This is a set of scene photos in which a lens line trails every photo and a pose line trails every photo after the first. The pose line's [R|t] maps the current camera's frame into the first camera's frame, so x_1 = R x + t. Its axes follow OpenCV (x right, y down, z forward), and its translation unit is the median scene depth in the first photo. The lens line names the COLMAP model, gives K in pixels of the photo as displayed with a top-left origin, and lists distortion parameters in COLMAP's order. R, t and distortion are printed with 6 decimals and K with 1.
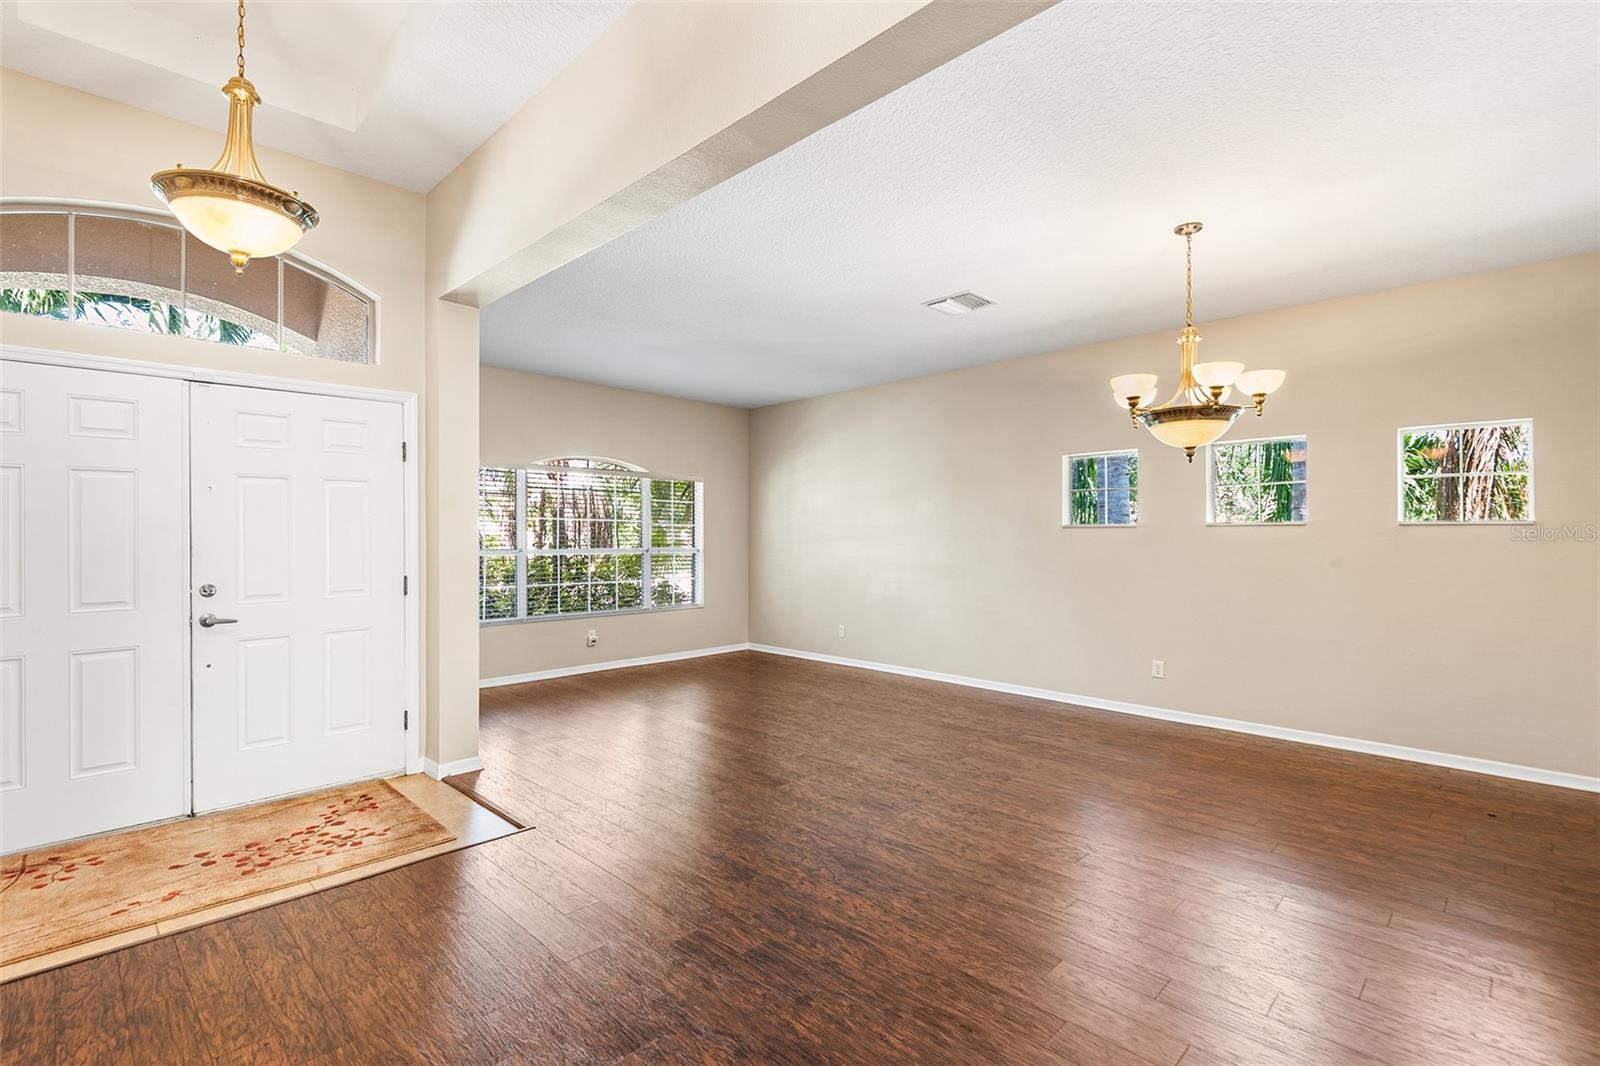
lens RADIAL K [[738.6, 0, 795.6], [0, 738.6, 531.6], [0, 0, 1]] dist [0.029722, -0.014494]
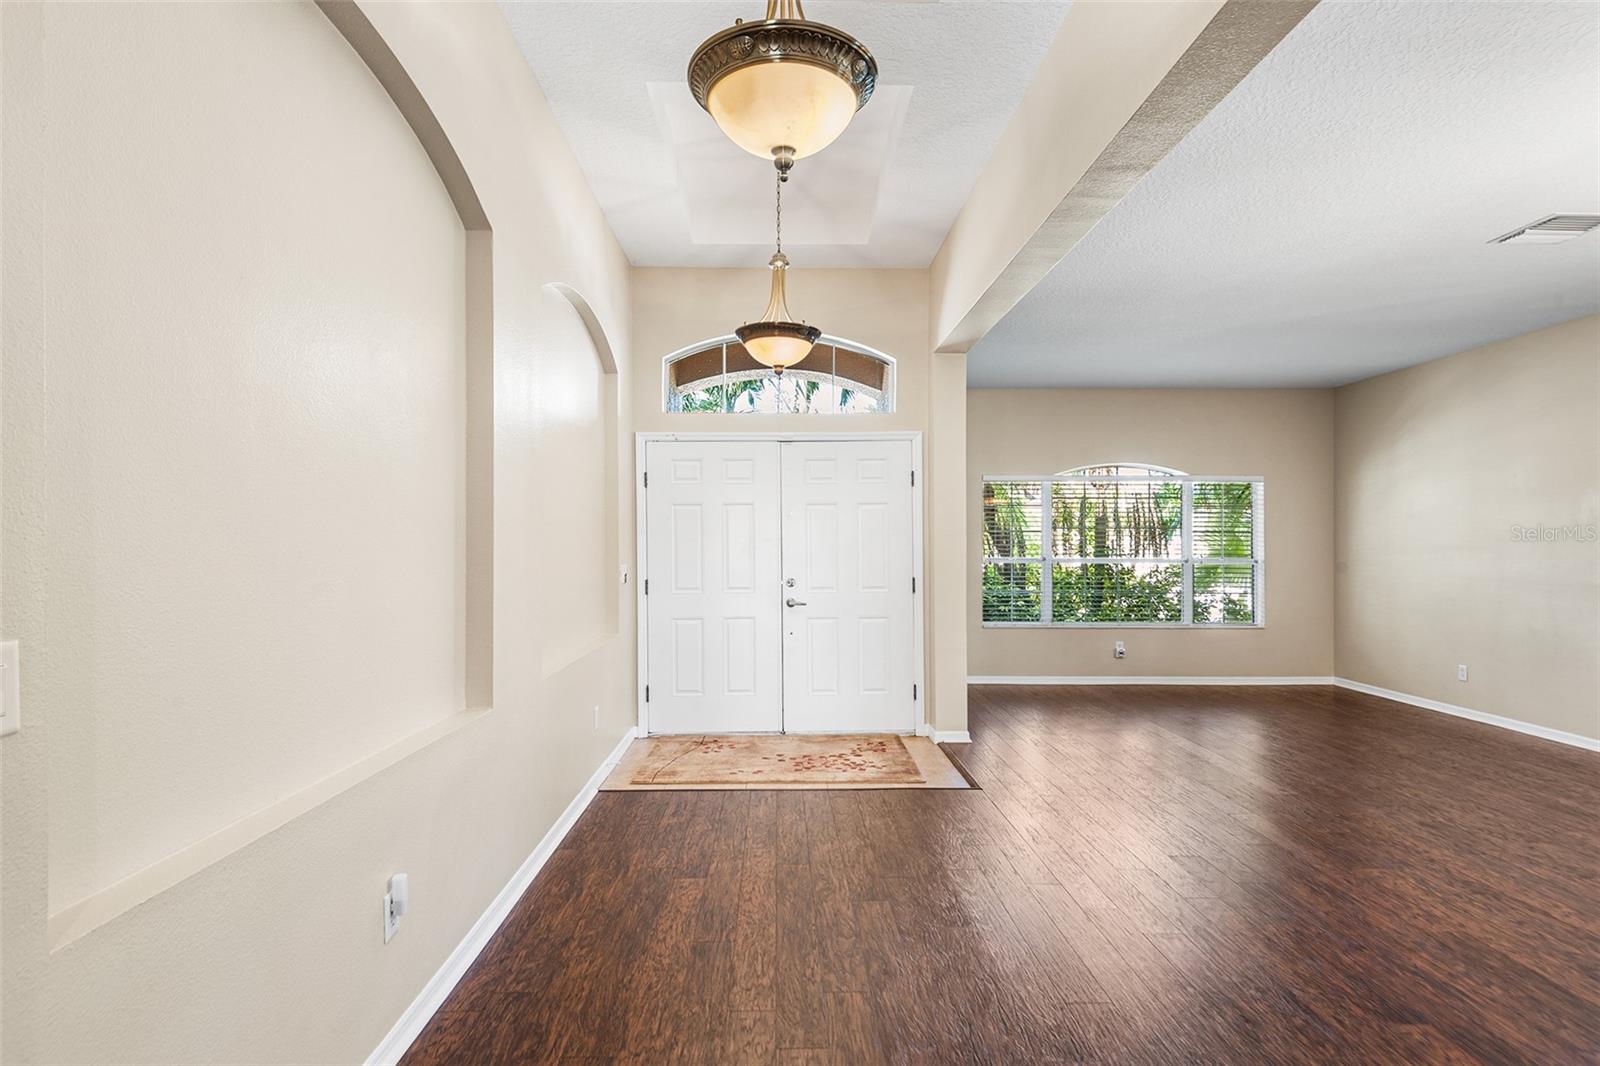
lens RADIAL K [[812.1, 0, 804.8], [0, 812.1, 542.1], [0, 0, 1]] dist [0.027358, -0.000280]
pose [[0.729355, -0.001886, -0.684133, 0.315678], [0.003600, 0.999993, 0.001082, -0.001702], [0.684126, -0.003252, 0.729357, -0.141402]]
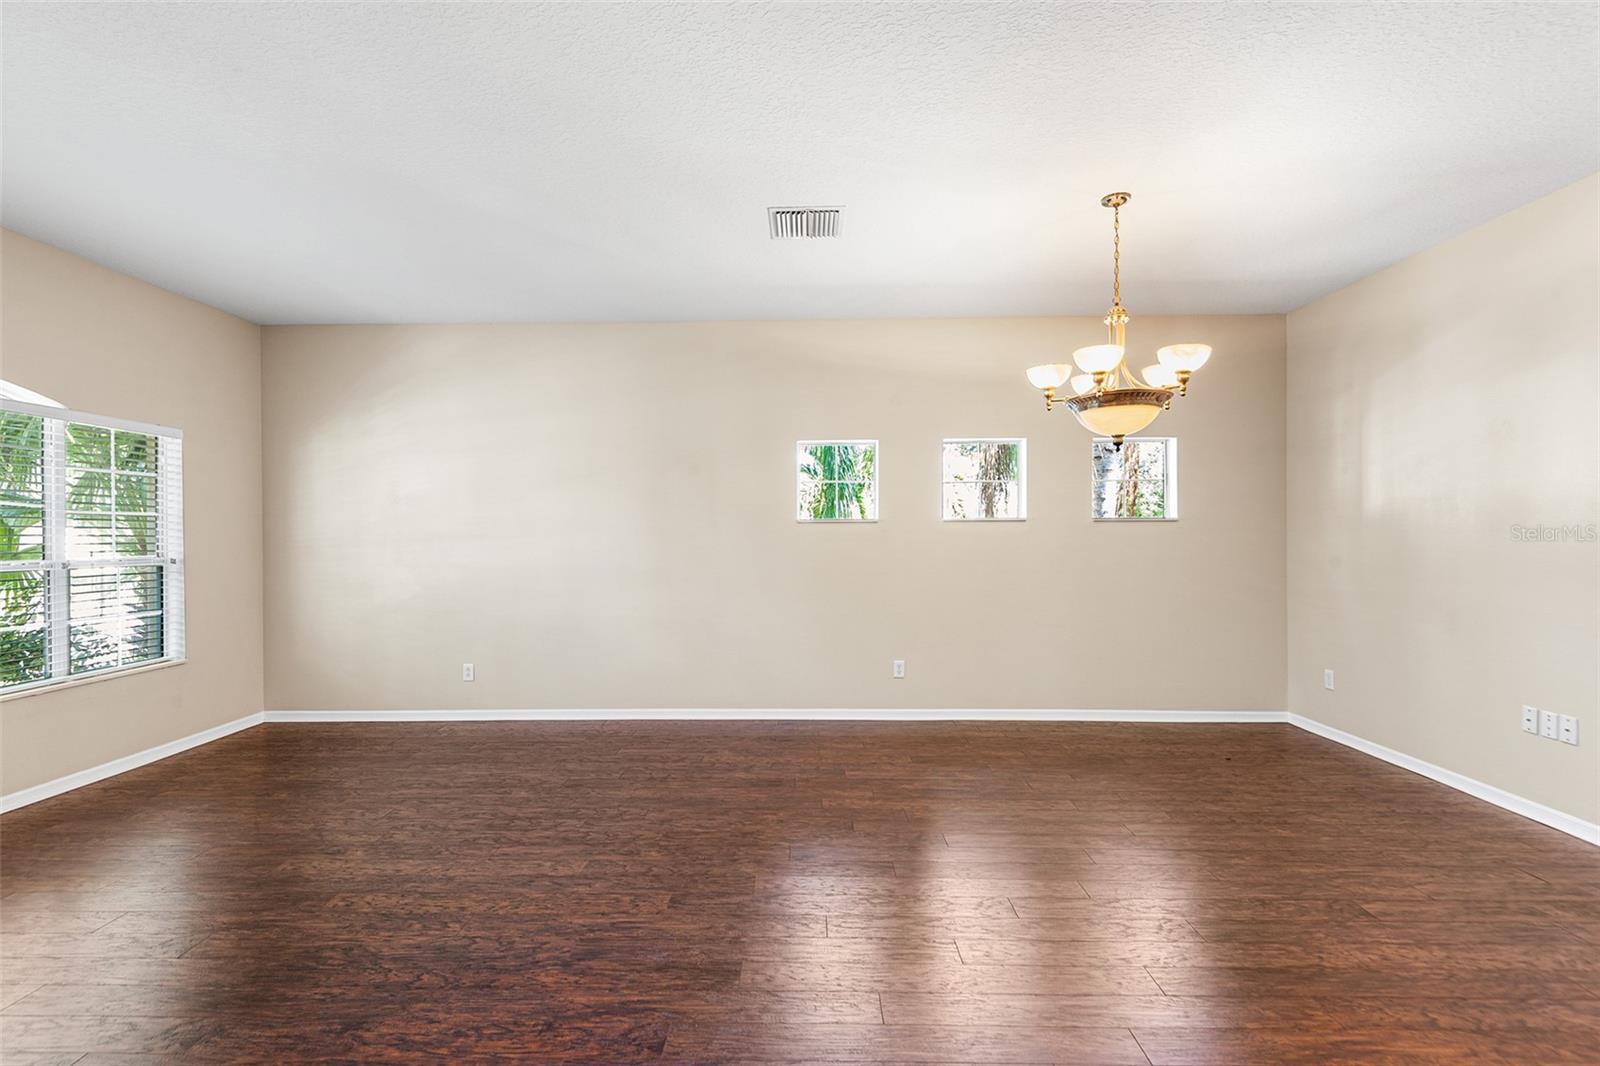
lens RADIAL K [[733.0, 0, 795.9], [0, 733.0, 534.5], [0, 0, 1]] dist [0.029427, -0.013404]
pose [[0.722669, -0.007745, 0.691150, -0.402906], [0.002065, 0.999957, 0.009046, 0.001930], [-0.691191, -0.005110, 0.722654, 0.609654]]
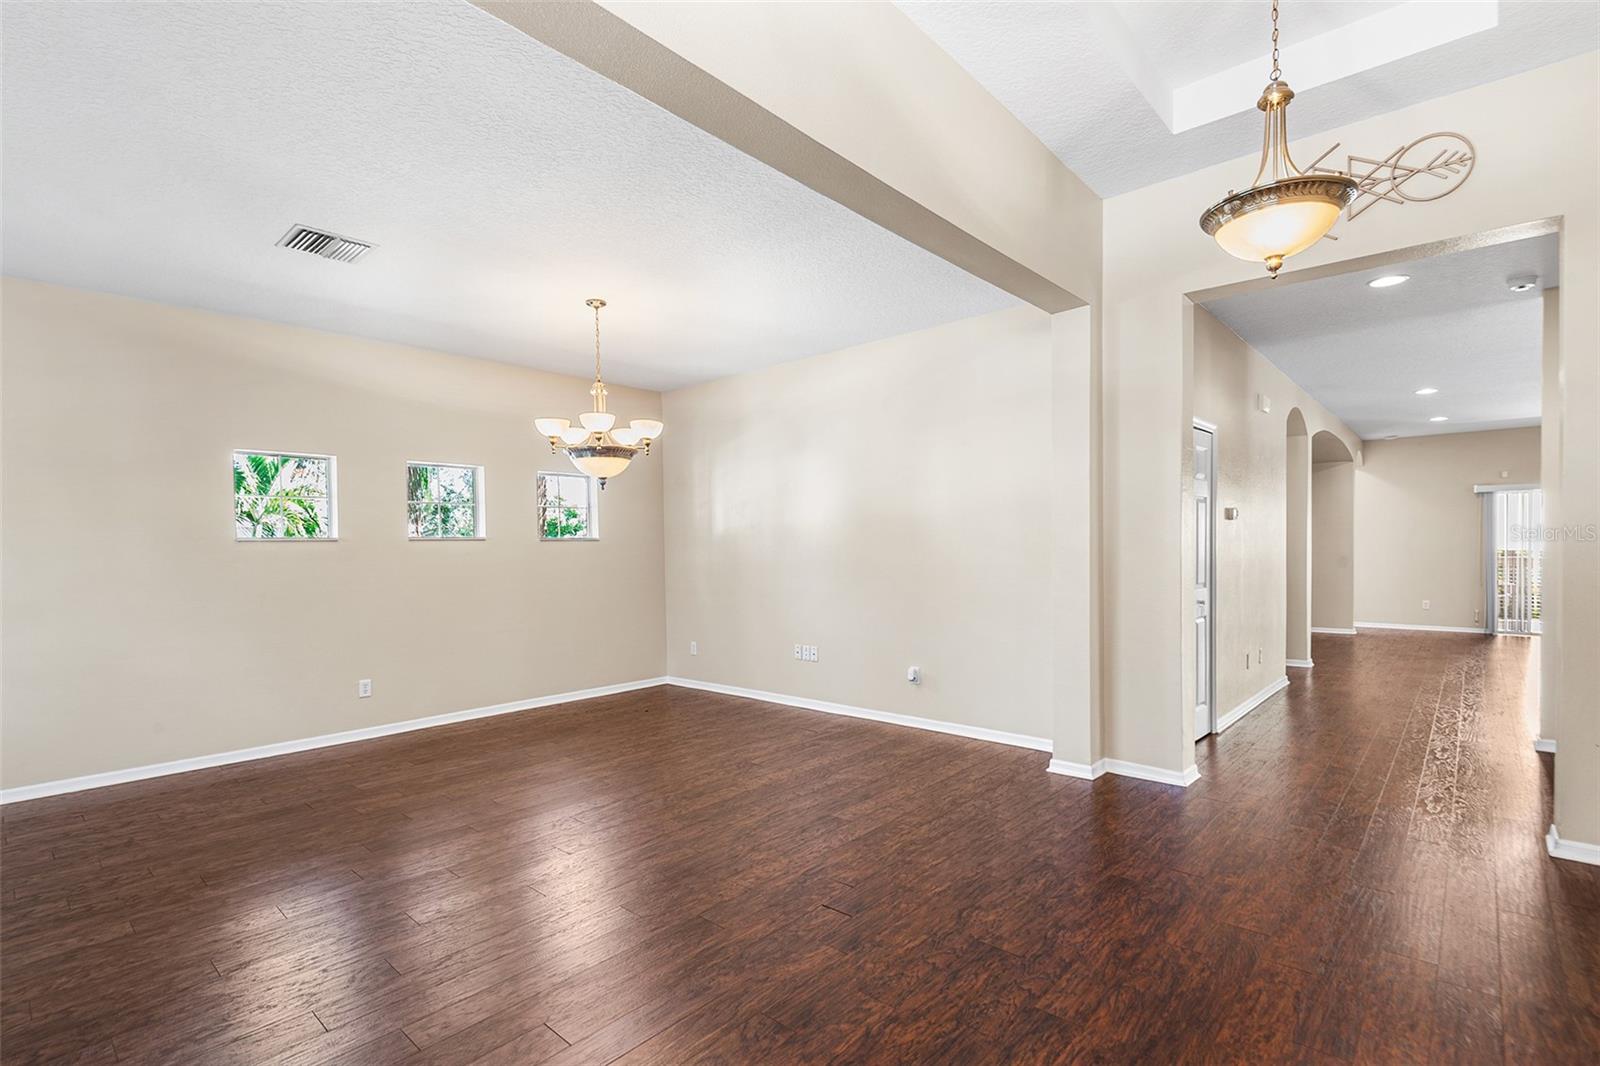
lens RADIAL K [[749.2, 0, 782.7], [0, 749.2, 559.8], [0, 0, 1]] dist [0.031463, -0.019095]
pose [[-0.033318, -0.019609, 0.999252, -0.769251], [0.008099, 0.999769, 0.019889, 0.004123], [-0.999412, 0.008755, -0.033152, 0.735526]]
